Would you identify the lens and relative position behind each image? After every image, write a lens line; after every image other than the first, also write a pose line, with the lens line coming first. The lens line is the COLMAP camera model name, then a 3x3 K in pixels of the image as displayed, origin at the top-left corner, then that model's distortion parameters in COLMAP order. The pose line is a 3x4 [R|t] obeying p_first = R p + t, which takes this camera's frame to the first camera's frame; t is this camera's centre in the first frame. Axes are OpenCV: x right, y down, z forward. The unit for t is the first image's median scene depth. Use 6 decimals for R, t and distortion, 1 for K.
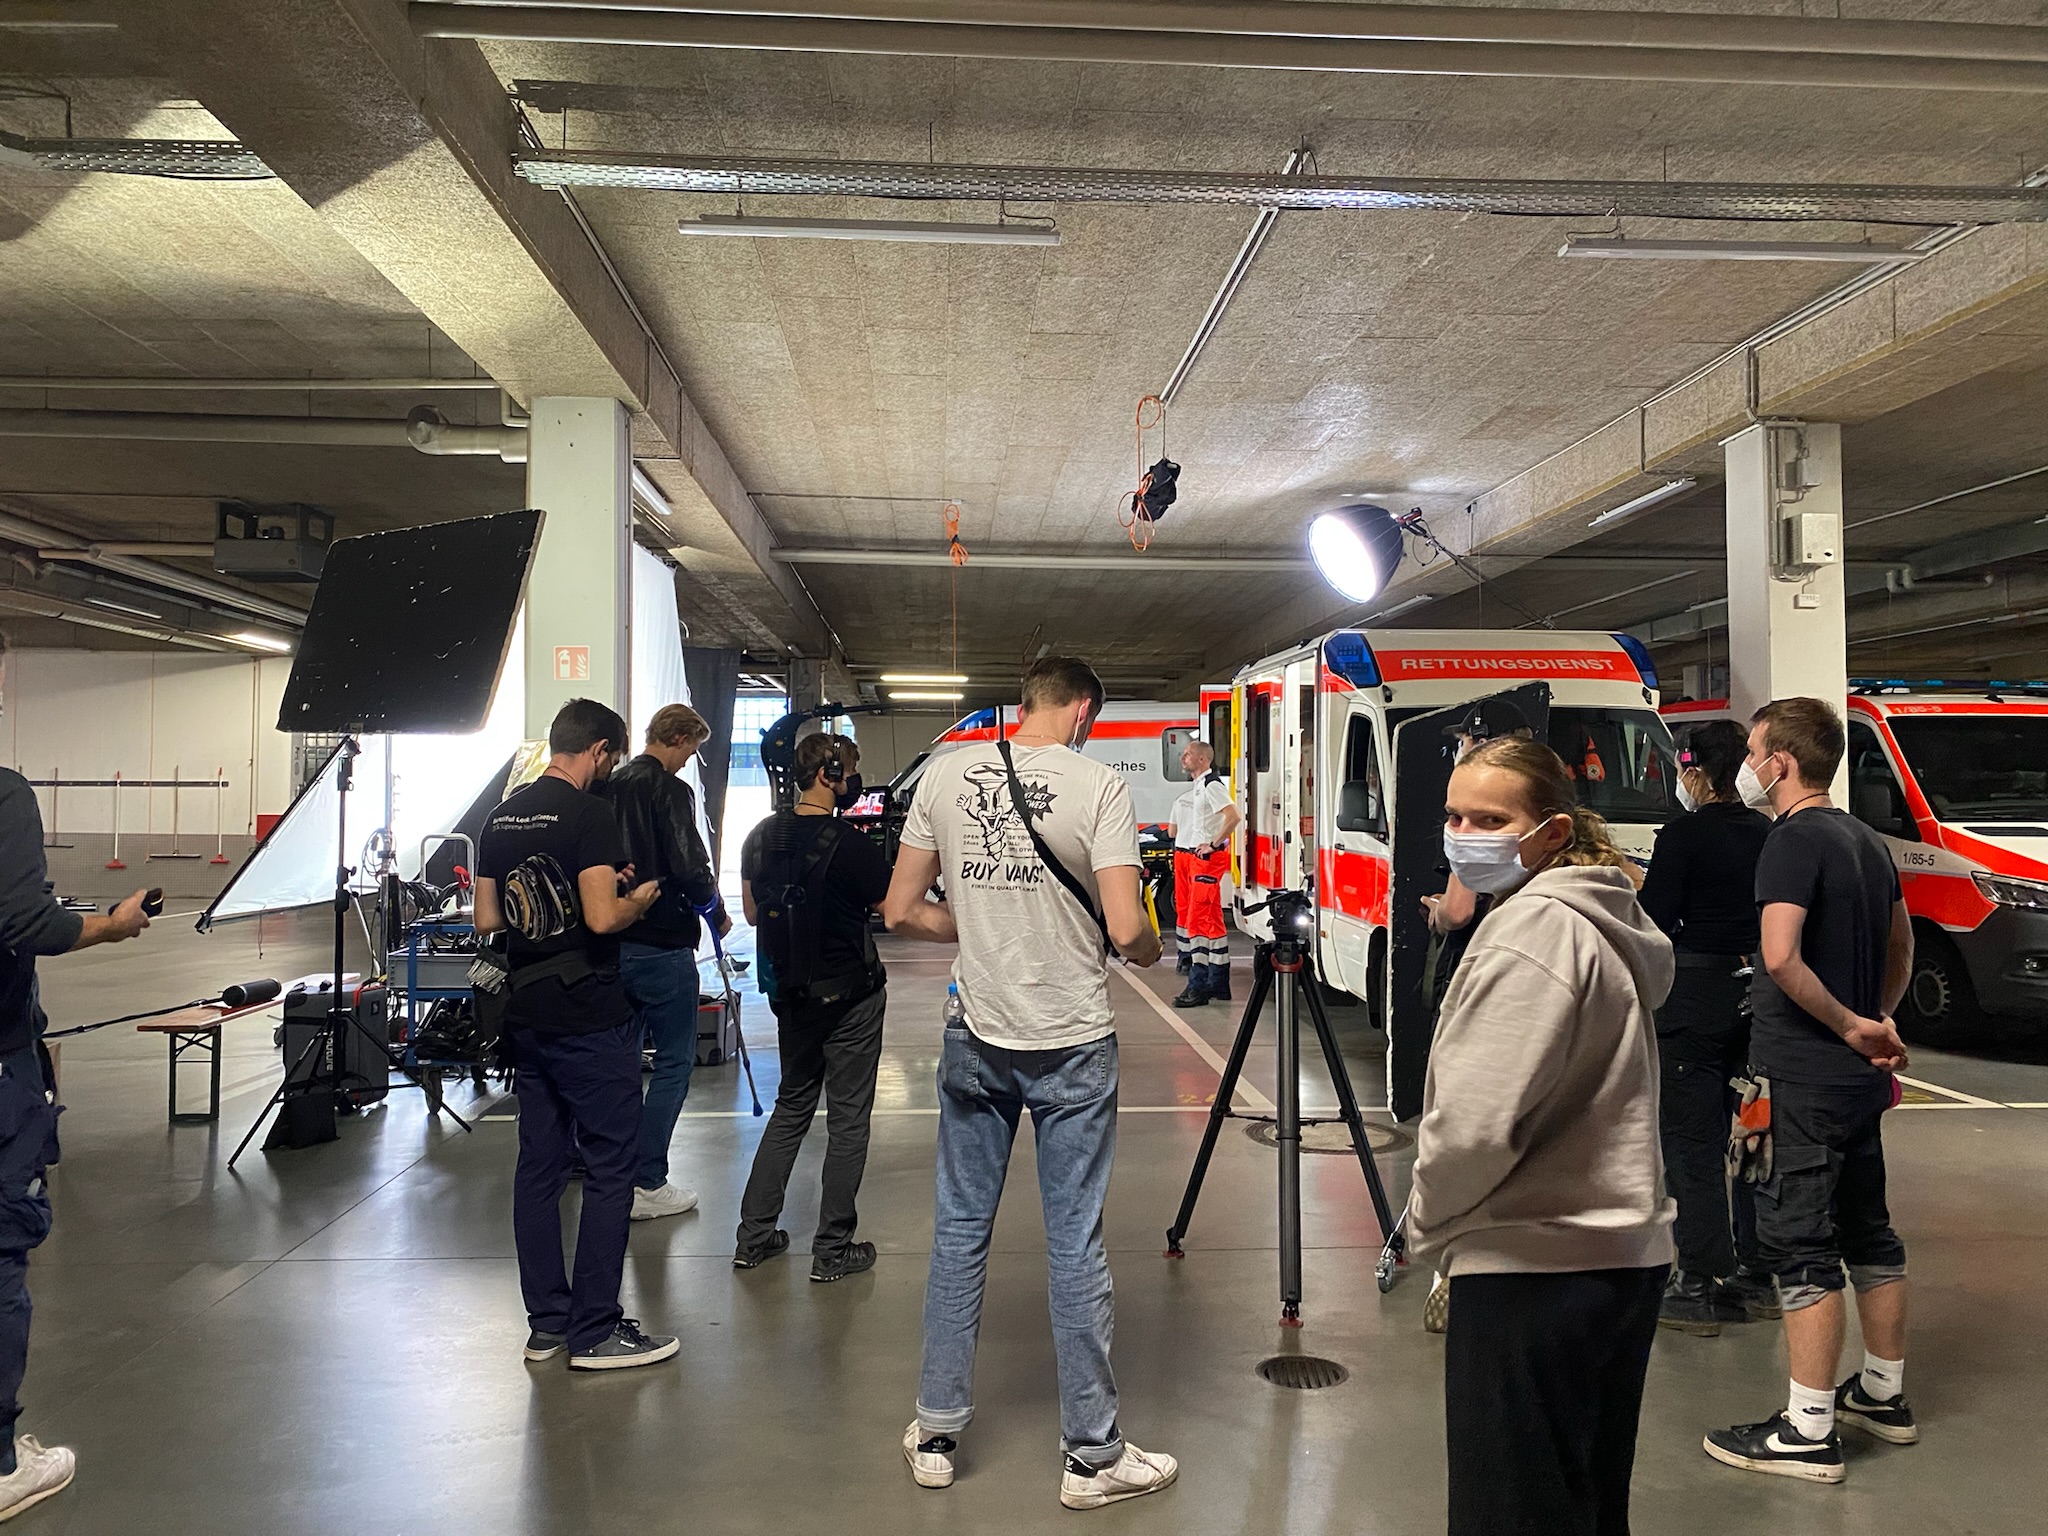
lens RADIAL K [[1547.5, 0, 1024.0], [0, 1547.5, 768.0], [0, 0, 1]] dist [0.025672, 0.002887]
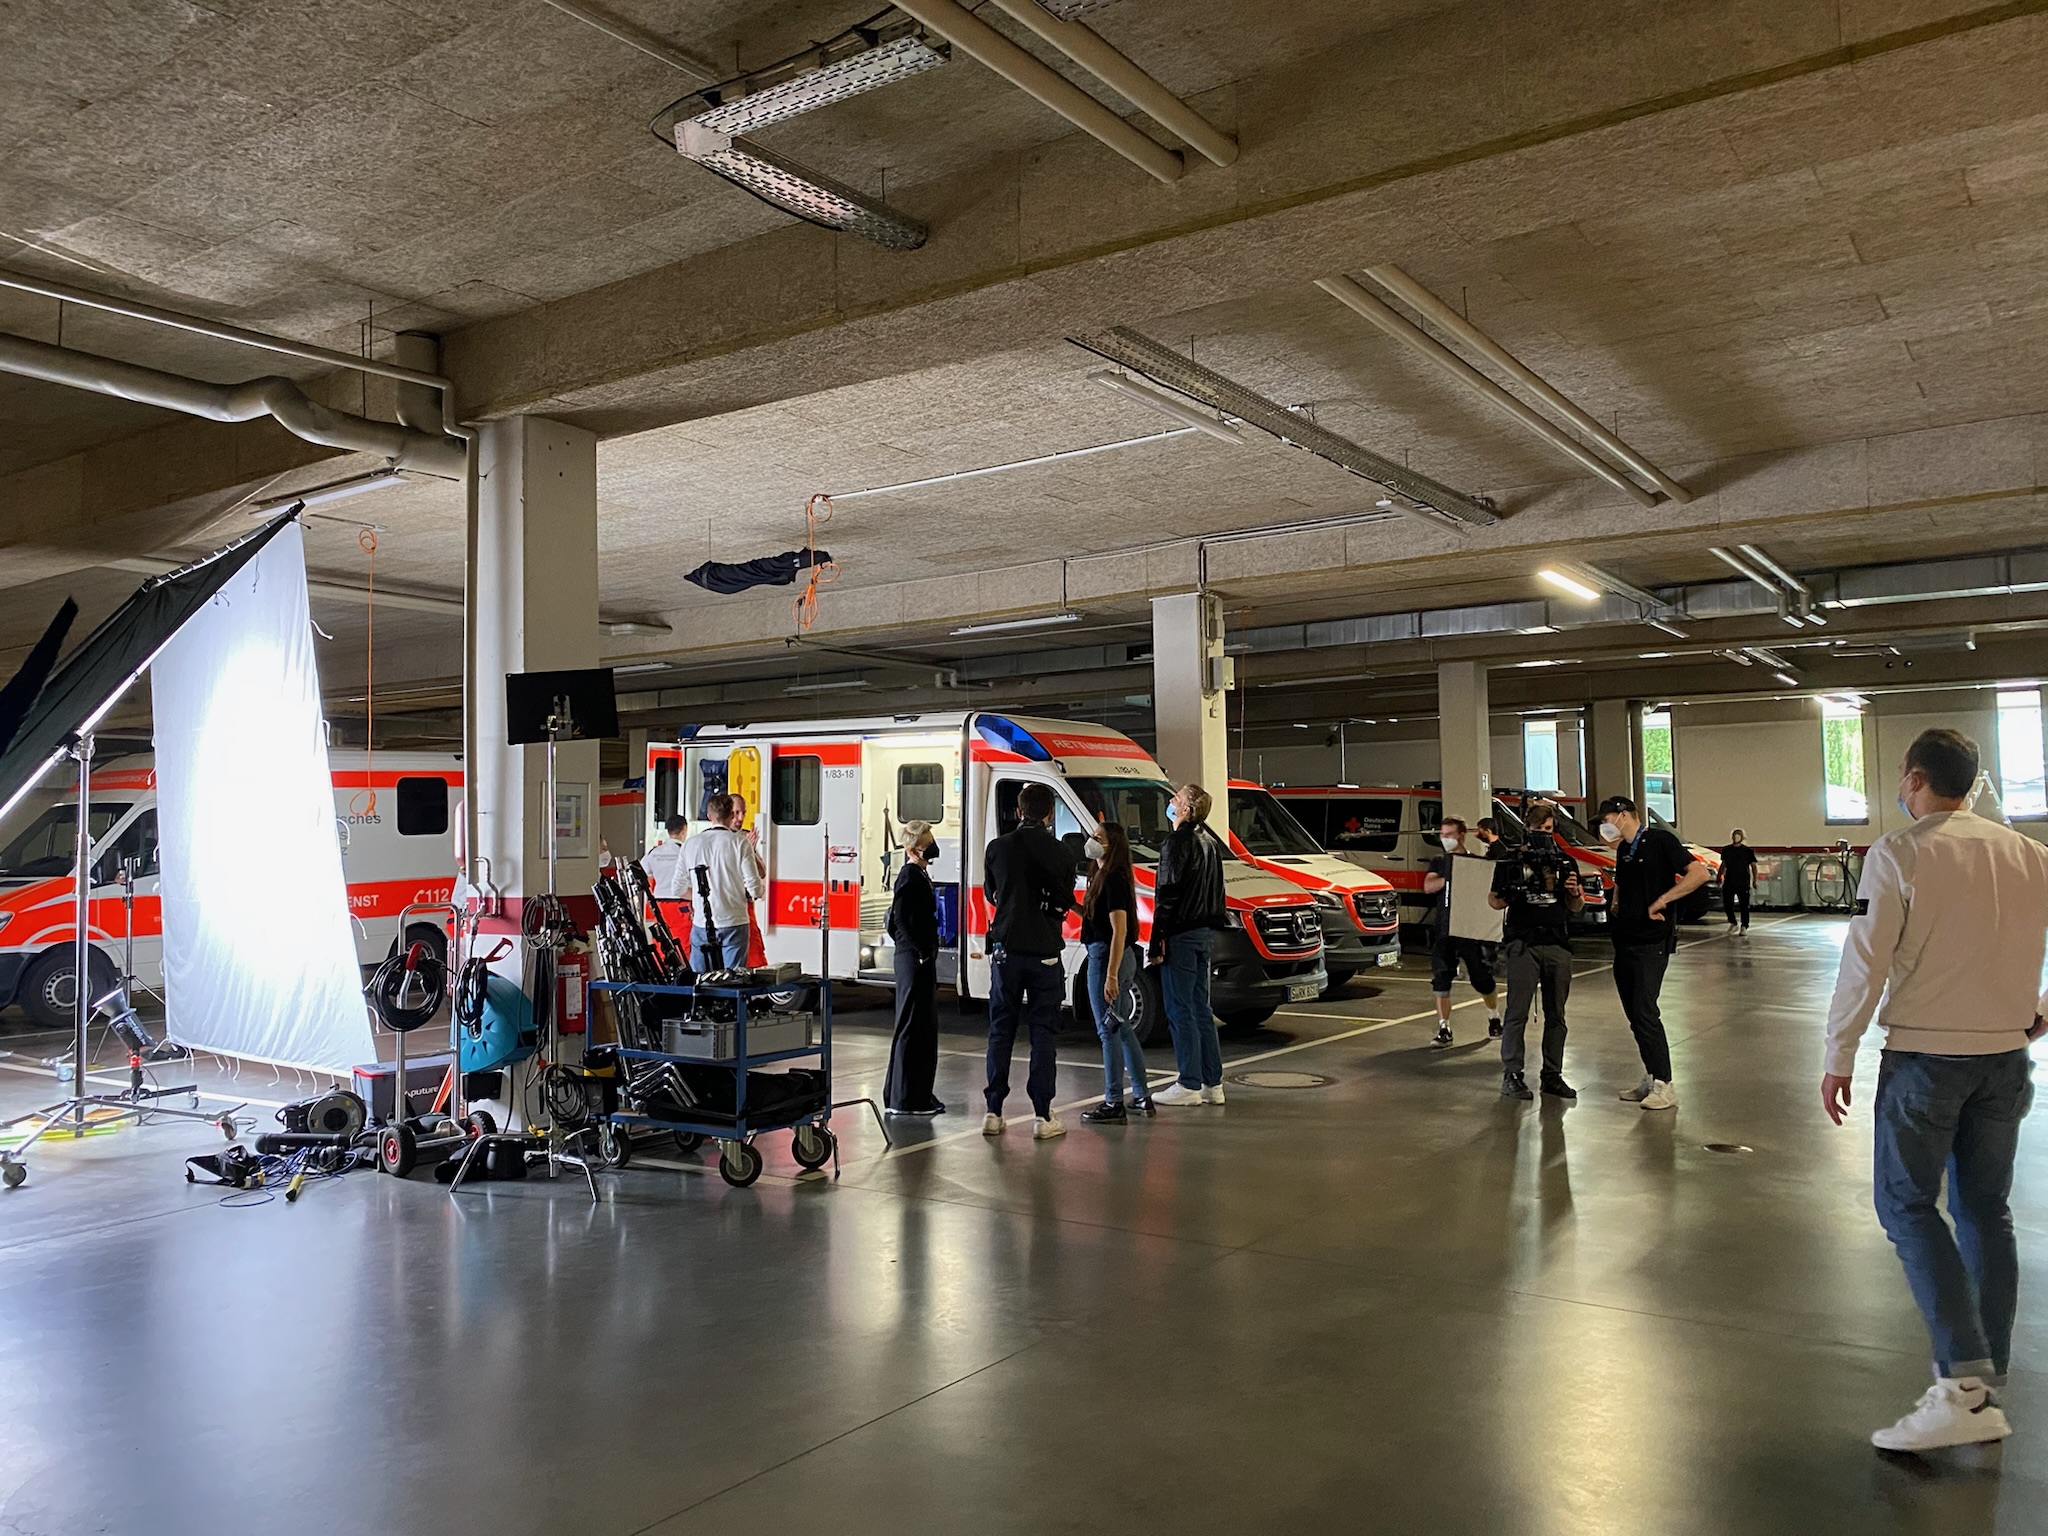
lens RADIAL K [[1547.5, 0, 1024.0], [0, 1547.5, 768.0], [0, 0, 1]] dist [0.025672, 0.002887]
pose [[0.623191, 0.027784, 0.781576, -0.769278], [-0.003721, 0.999463, -0.032562, -0.002468], [-0.782061, 0.017384, 0.622960, 0.193391]]
